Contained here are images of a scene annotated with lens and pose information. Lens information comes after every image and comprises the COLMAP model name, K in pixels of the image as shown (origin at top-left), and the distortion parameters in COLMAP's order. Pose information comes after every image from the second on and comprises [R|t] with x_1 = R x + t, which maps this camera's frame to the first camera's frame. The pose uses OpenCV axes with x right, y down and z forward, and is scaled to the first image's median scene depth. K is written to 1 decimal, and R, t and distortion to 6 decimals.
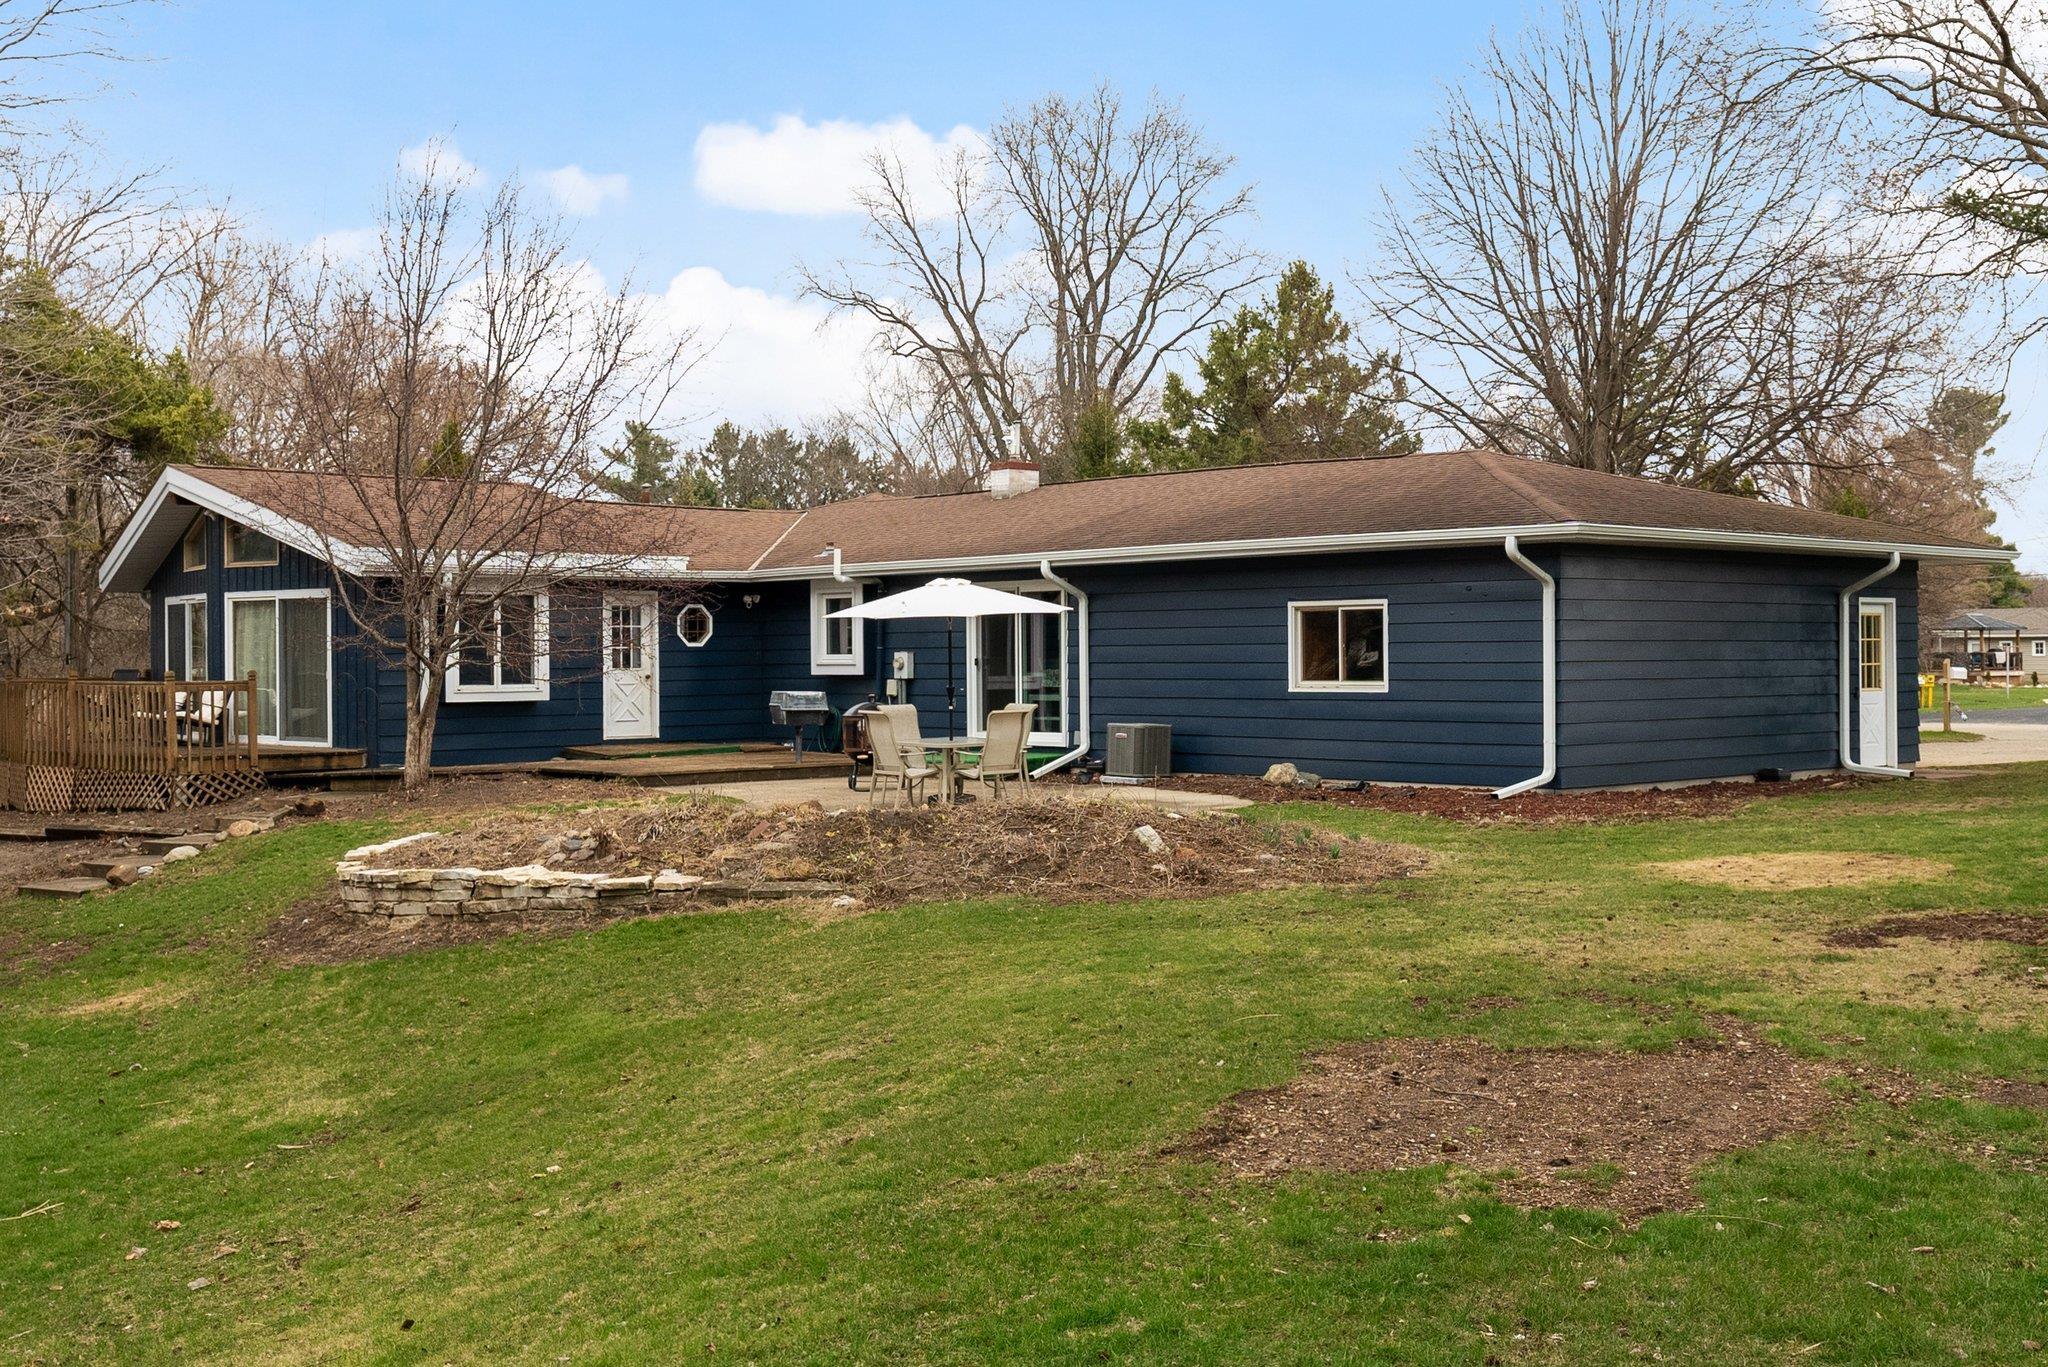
lens RADIAL K [[2240.4, 0, 1024.0], [0, 2240.4, 683.5], [0, 0, 1]] dist [0.006366, -0.006983]
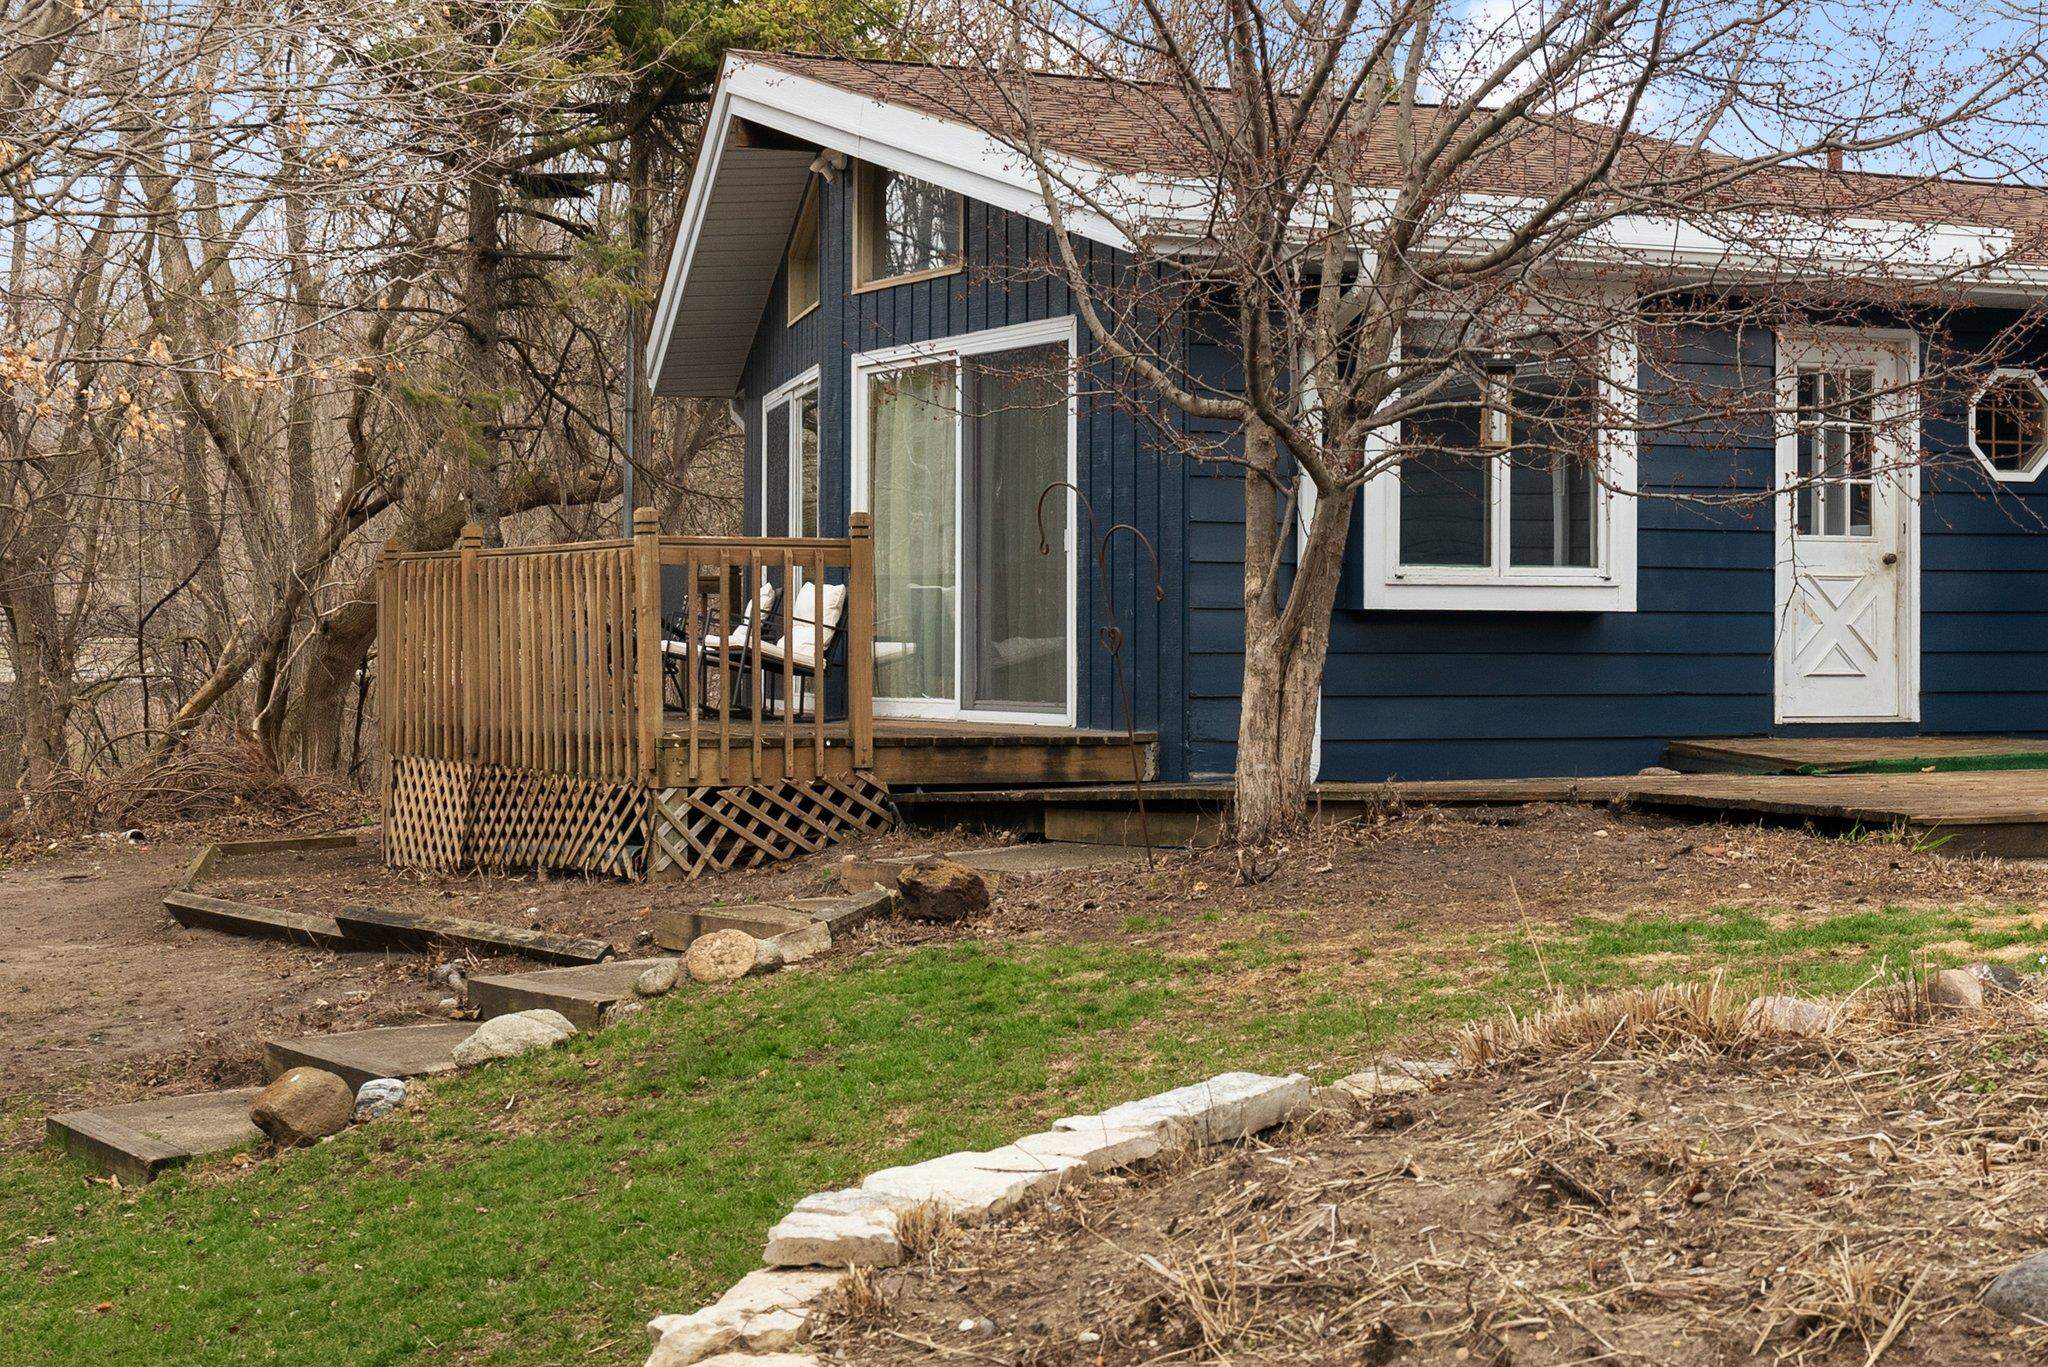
lens RADIAL K [[3038.2, 0, 1024.0], [0, 3038.2, 683.5], [0, 0, 1]] dist [-0.031197, -0.037723]
pose [[0.932791, 0.011530, -0.360234, -0.133205], [-0.012801, 0.999917, -0.001142, 0.022498], [0.360191, 0.005677, 0.932861, 0.526225]]
